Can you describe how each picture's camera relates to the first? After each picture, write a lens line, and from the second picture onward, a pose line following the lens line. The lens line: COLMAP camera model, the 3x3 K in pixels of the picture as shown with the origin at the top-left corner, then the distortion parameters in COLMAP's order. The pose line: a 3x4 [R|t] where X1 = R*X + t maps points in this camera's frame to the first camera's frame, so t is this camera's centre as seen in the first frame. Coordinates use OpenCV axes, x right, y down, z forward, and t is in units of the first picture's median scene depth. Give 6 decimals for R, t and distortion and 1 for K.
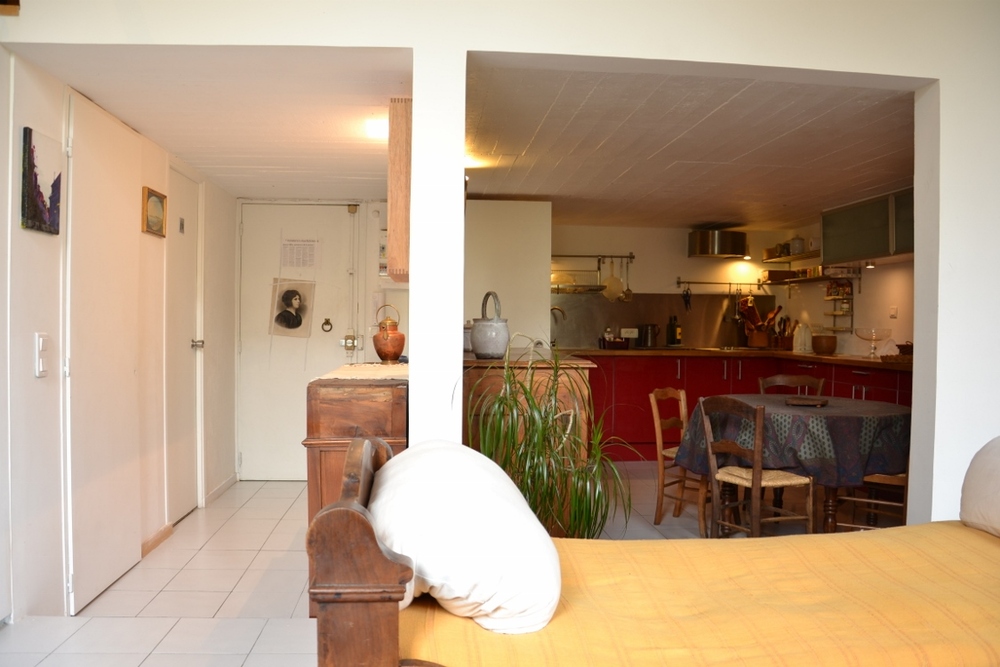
lens RADIAL K [[791.9, 0, 506.2], [0, 791.9, 331.1], [0, 0, 1]] dist [-0.113458, 0.016024]
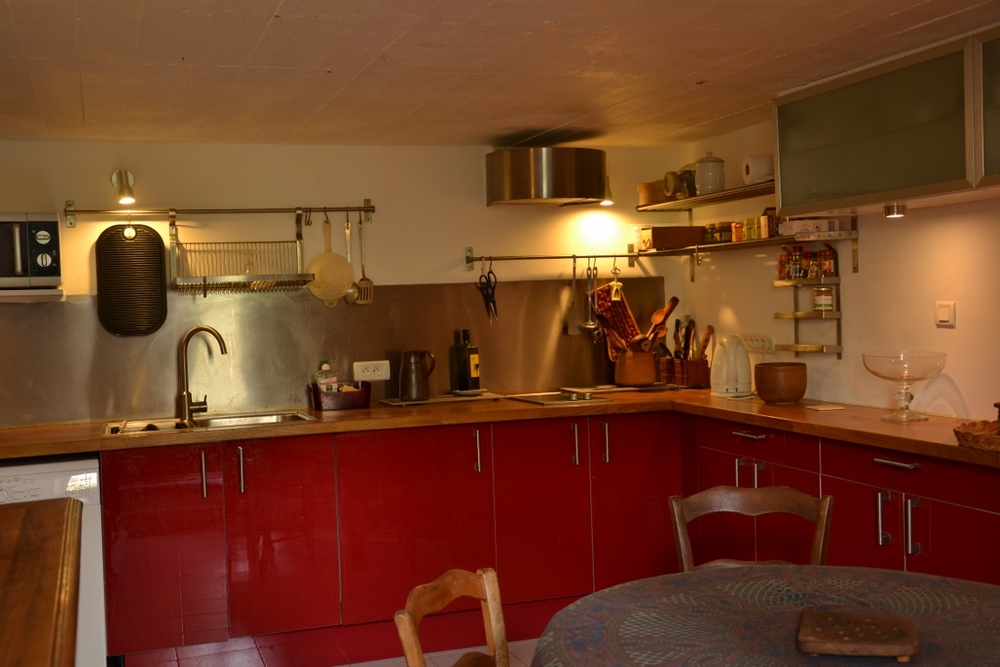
lens RADIAL K [[1197.4, 0, 497.6], [0, 1197.4, 331.9], [0, 0, 1]] dist [-0.026584, 0.000000]
pose [[0.972092, -0.051016, 0.228986, 0.069783], [0.048054, 0.998673, 0.018498, -0.031761], [-0.229626, -0.006978, 0.973254, 0.301218]]
